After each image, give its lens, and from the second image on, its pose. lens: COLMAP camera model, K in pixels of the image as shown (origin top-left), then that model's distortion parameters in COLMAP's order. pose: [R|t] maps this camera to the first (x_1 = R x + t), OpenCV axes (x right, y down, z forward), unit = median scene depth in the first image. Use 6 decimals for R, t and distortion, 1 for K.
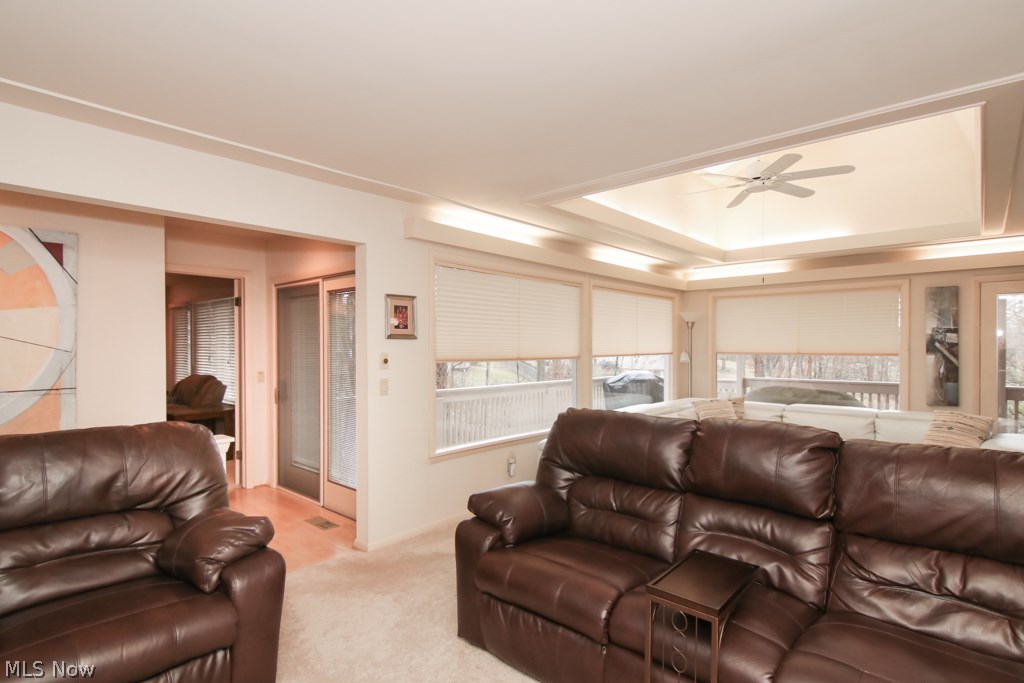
lens RADIAL K [[524.1, 0, 508.6], [0, 524.1, 345.5], [0, 0, 1]] dist [0.003813, 0.000380]
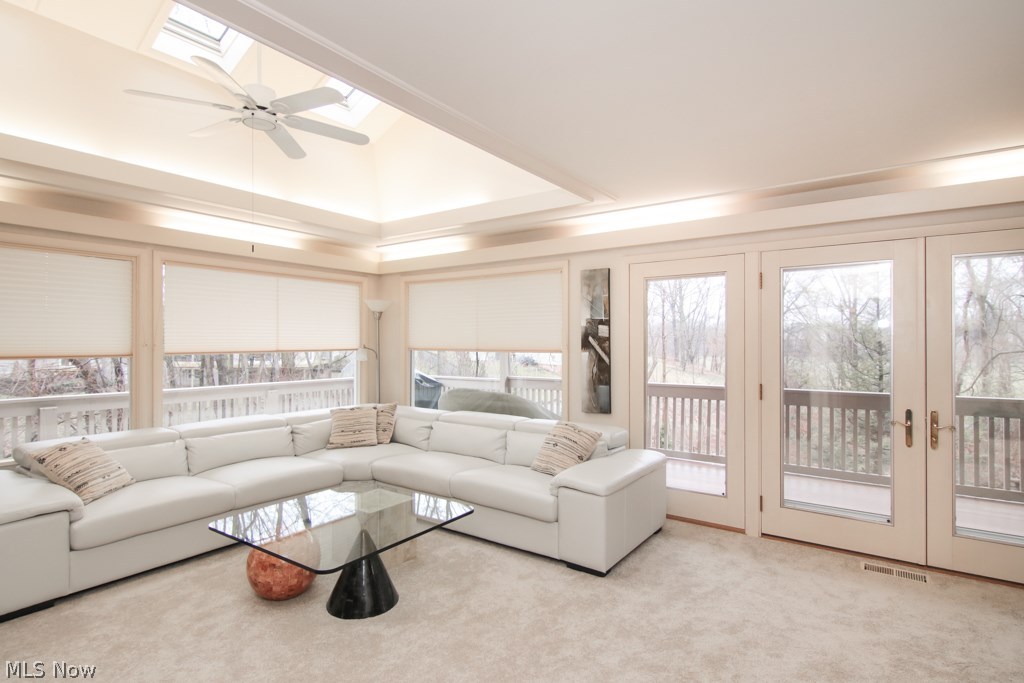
lens RADIAL K [[524.1, 0, 516.7], [0, 524.1, 340.1], [0, 0, 1]] dist [0.003813, 0.000380]
pose [[0.993389, 0.002260, 0.114773, 0.603022], [-0.002062, 0.999996, -0.001846, 0.001446], [-0.114777, 0.001597, 0.993390, 0.193639]]
